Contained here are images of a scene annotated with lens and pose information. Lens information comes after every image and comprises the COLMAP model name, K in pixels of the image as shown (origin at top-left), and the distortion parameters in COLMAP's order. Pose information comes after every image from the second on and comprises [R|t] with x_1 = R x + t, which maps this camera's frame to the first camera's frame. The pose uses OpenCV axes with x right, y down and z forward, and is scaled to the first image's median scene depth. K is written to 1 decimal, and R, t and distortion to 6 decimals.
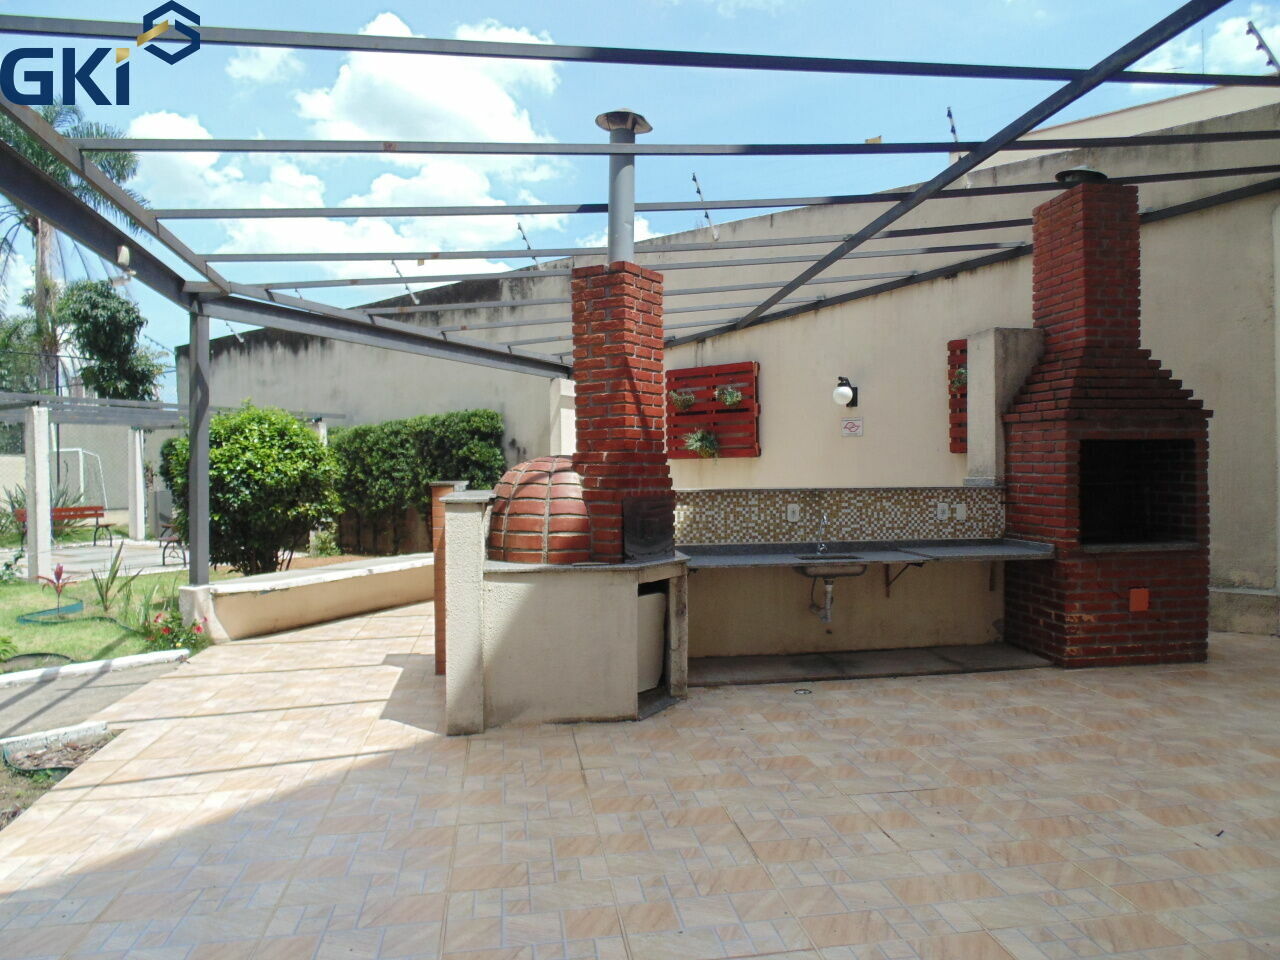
lens RADIAL K [[851.4, 0, 651.8], [0, 851.4, 478.1], [0, 0, 1]] dist [-0.005523, -0.005567]
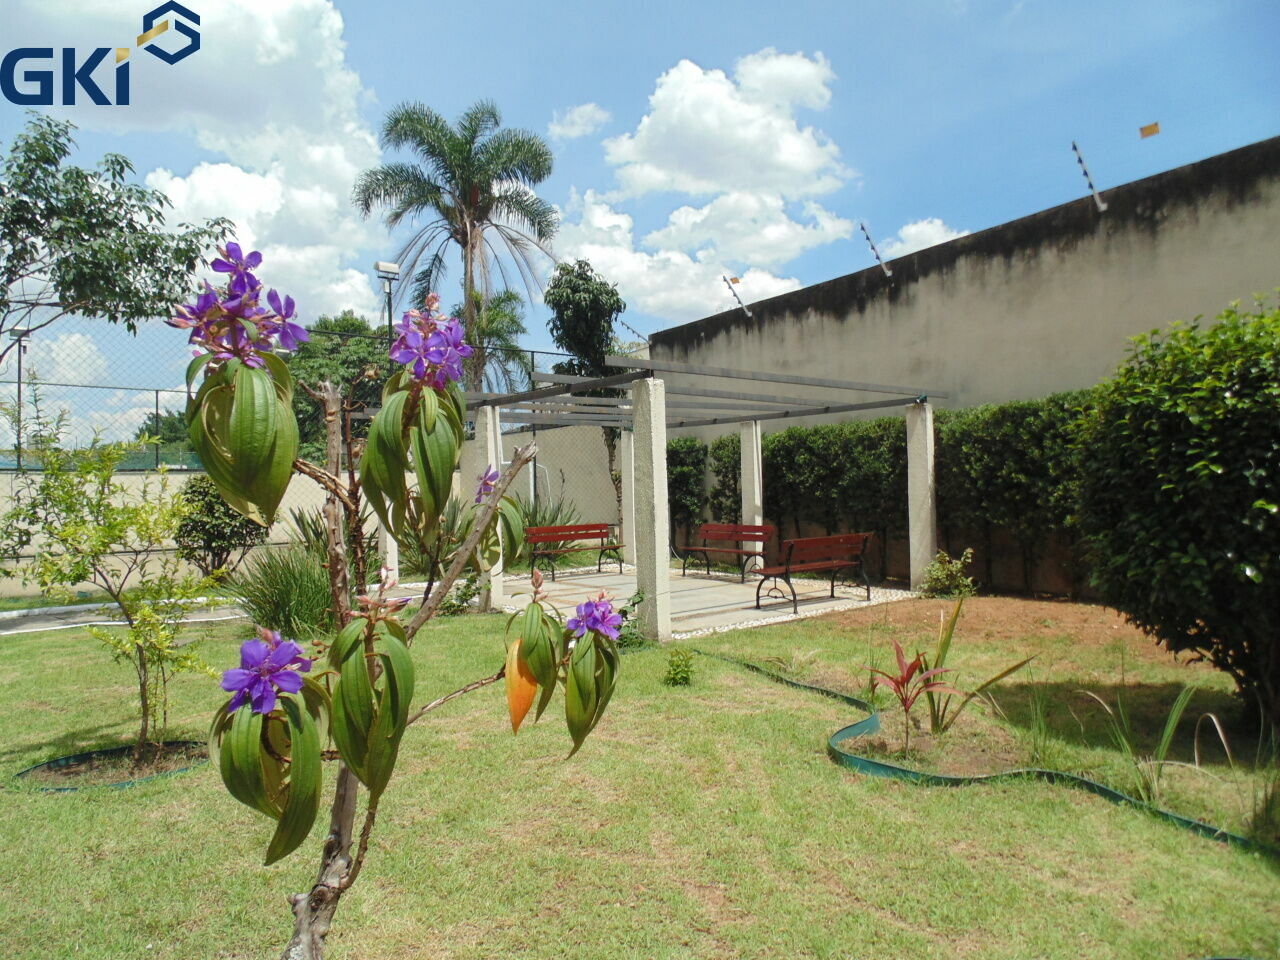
lens RADIAL K [[851.4, 0, 651.8], [0, 851.4, 478.1], [0, 0, 1]] dist [-0.005523, -0.005567]
pose [[0.943246, -0.019864, -0.331500, -0.304646], [0.014037, 0.999702, -0.019963, 0.005589], [0.331798, 0.014177, 0.943244, 0.218445]]
